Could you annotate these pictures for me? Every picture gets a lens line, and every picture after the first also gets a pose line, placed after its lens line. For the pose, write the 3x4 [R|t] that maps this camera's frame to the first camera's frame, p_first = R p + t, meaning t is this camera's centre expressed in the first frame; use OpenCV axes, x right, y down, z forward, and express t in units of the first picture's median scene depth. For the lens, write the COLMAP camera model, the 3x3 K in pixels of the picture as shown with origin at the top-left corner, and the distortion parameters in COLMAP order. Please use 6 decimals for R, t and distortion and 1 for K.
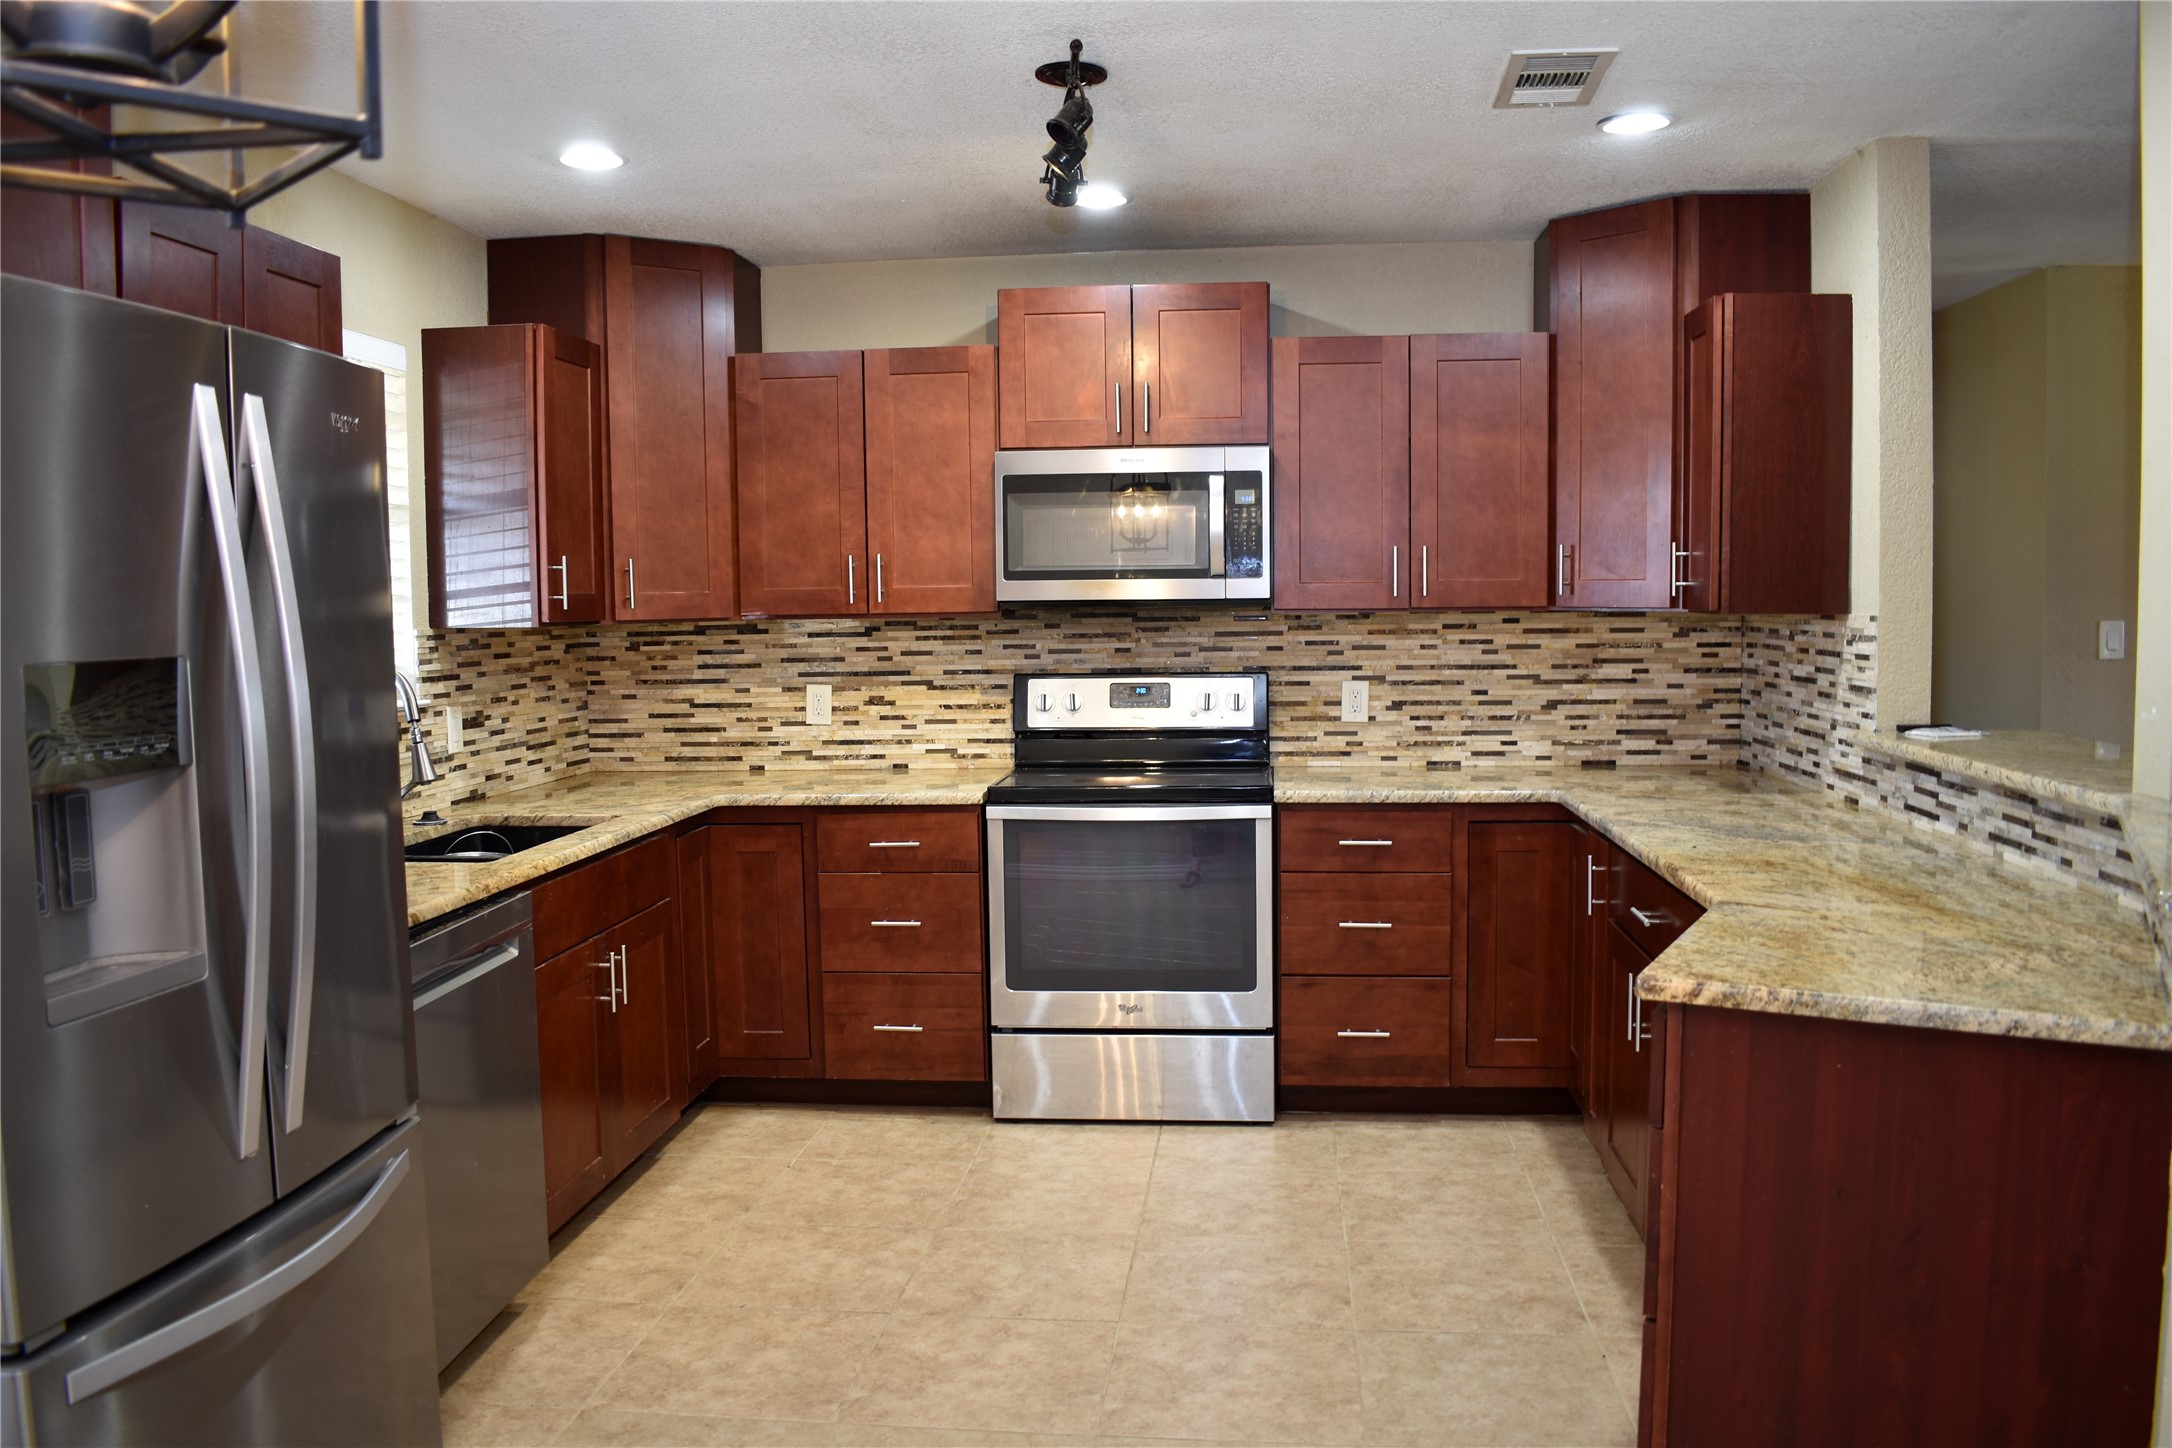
lens RADIAL K [[1695.3, 0, 1086.0], [0, 1695.3, 724.0], [0, 0, 1]] dist [-0.096166, 0.002353]
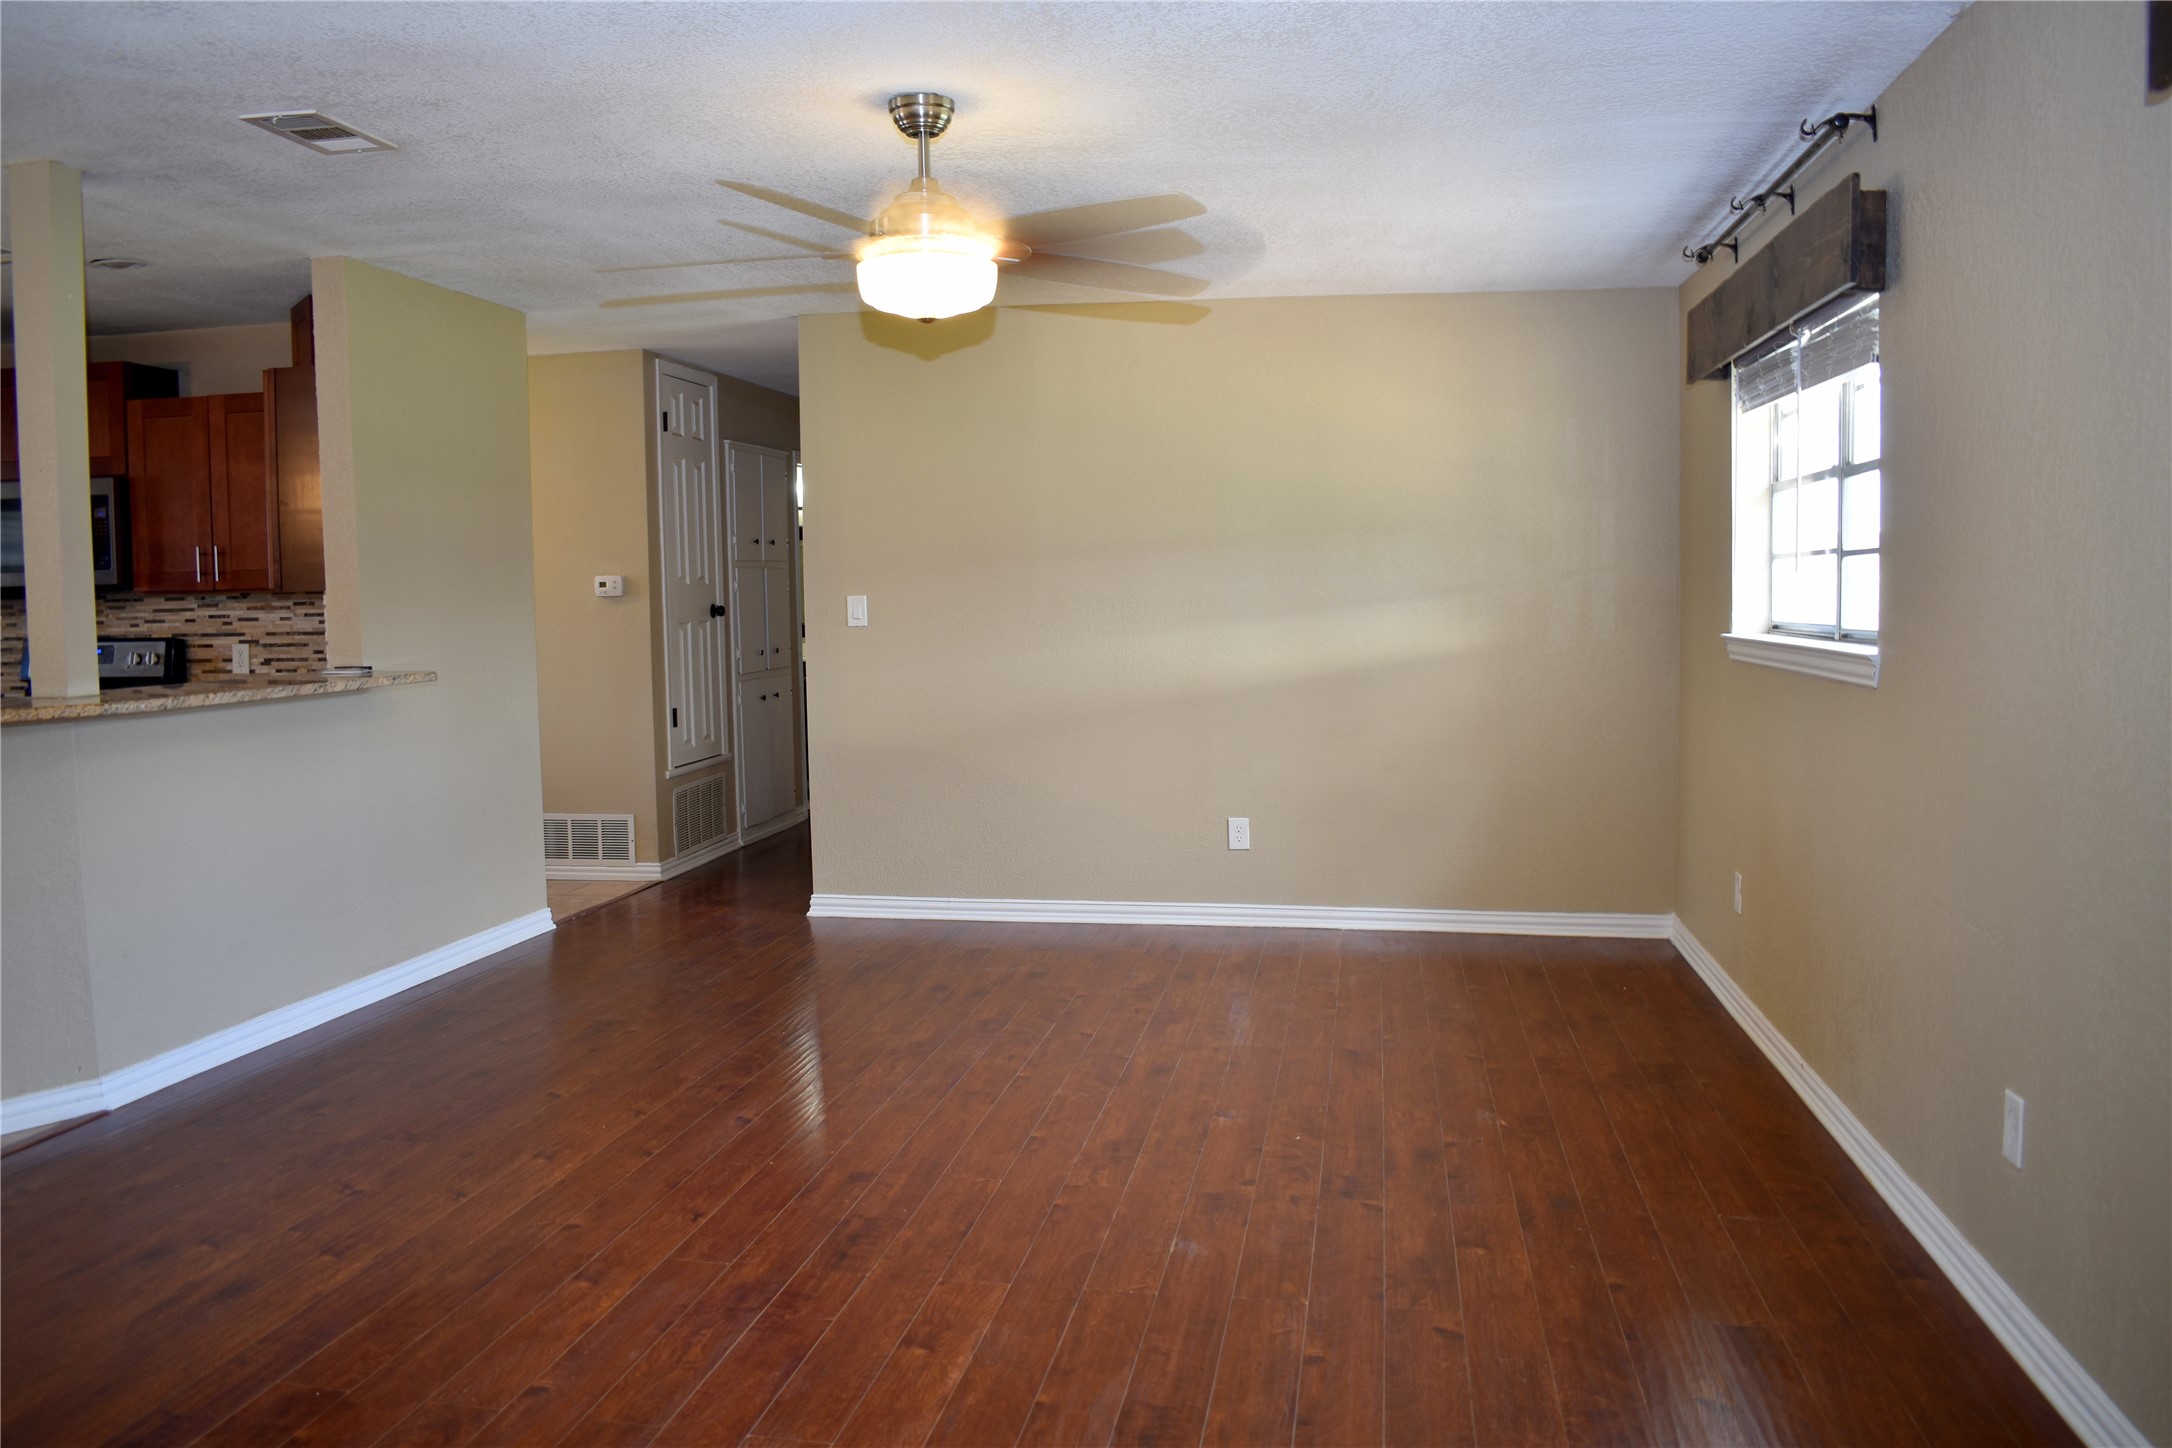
lens RADIAL K [[1695.3, 0, 1086.0], [0, 1695.3, 724.0], [0, 0, 1]] dist [-0.096166, 0.002353]
pose [[0.997618, 0.005708, -0.068742, 0.942728], [-0.005310, 0.999968, 0.005970, 0.028087], [0.068774, -0.005591, 0.997617, -0.293533]]
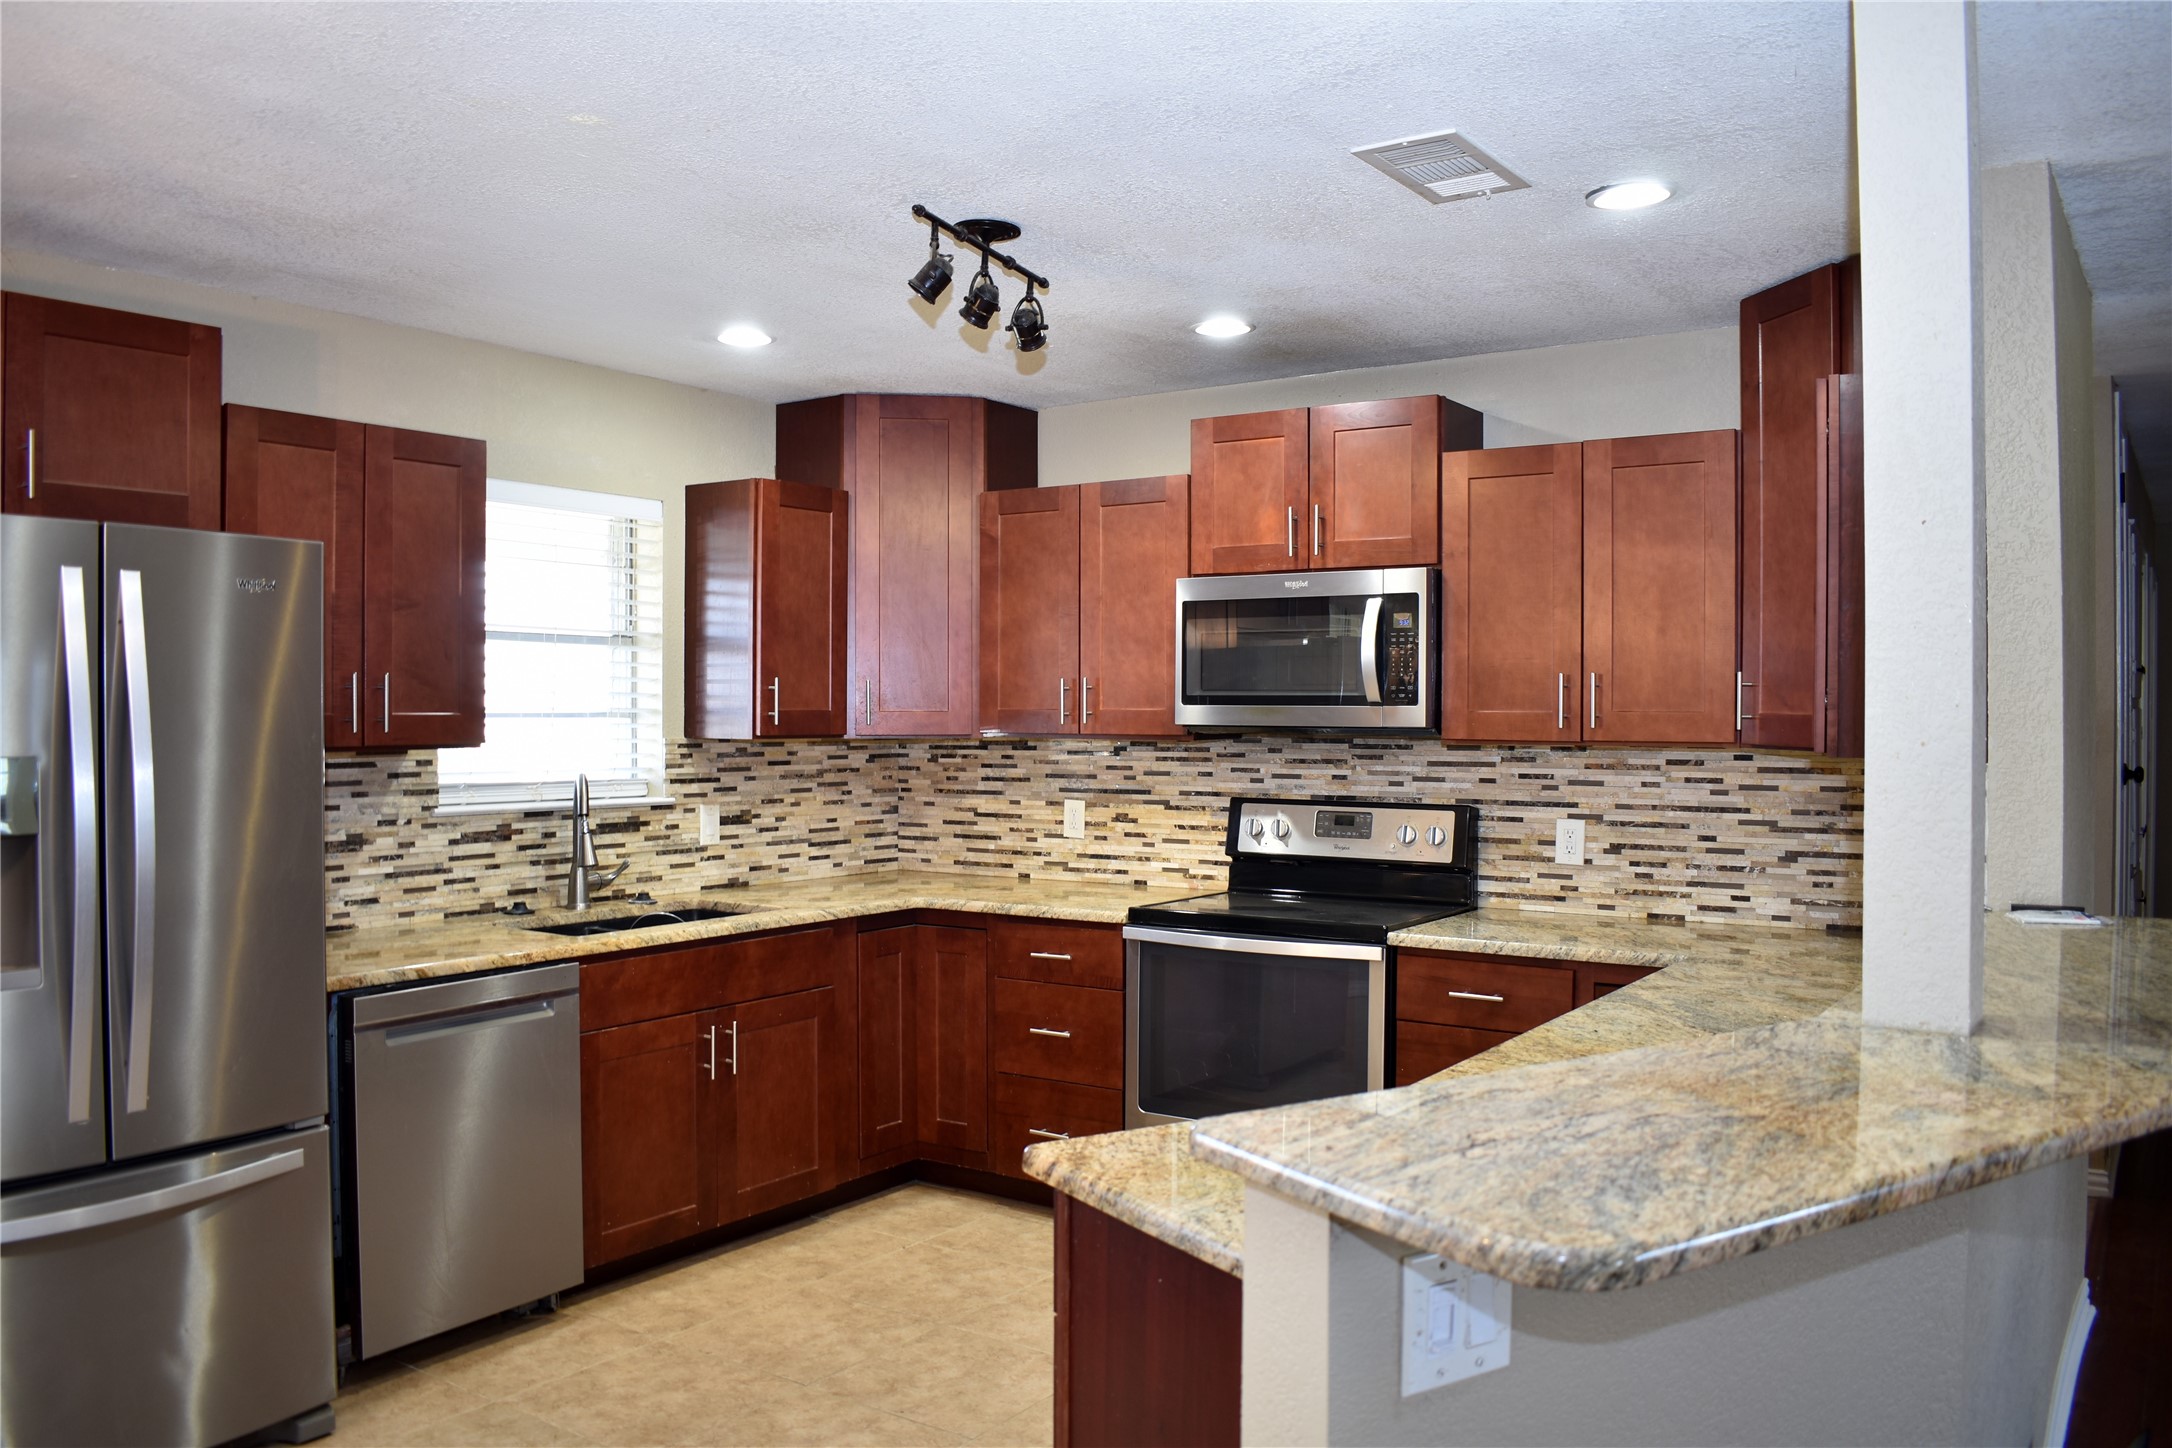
lens RADIAL K [[1695.3, 0, 1086.0], [0, 1695.3, 724.0], [0, 0, 1]] dist [-0.096166, 0.002353]
pose [[0.876906, 0.019239, -0.480277, 0.366314], [-0.050044, 0.997423, -0.051418, -0.017176], [0.478050, 0.069123, 0.875609, 0.080613]]
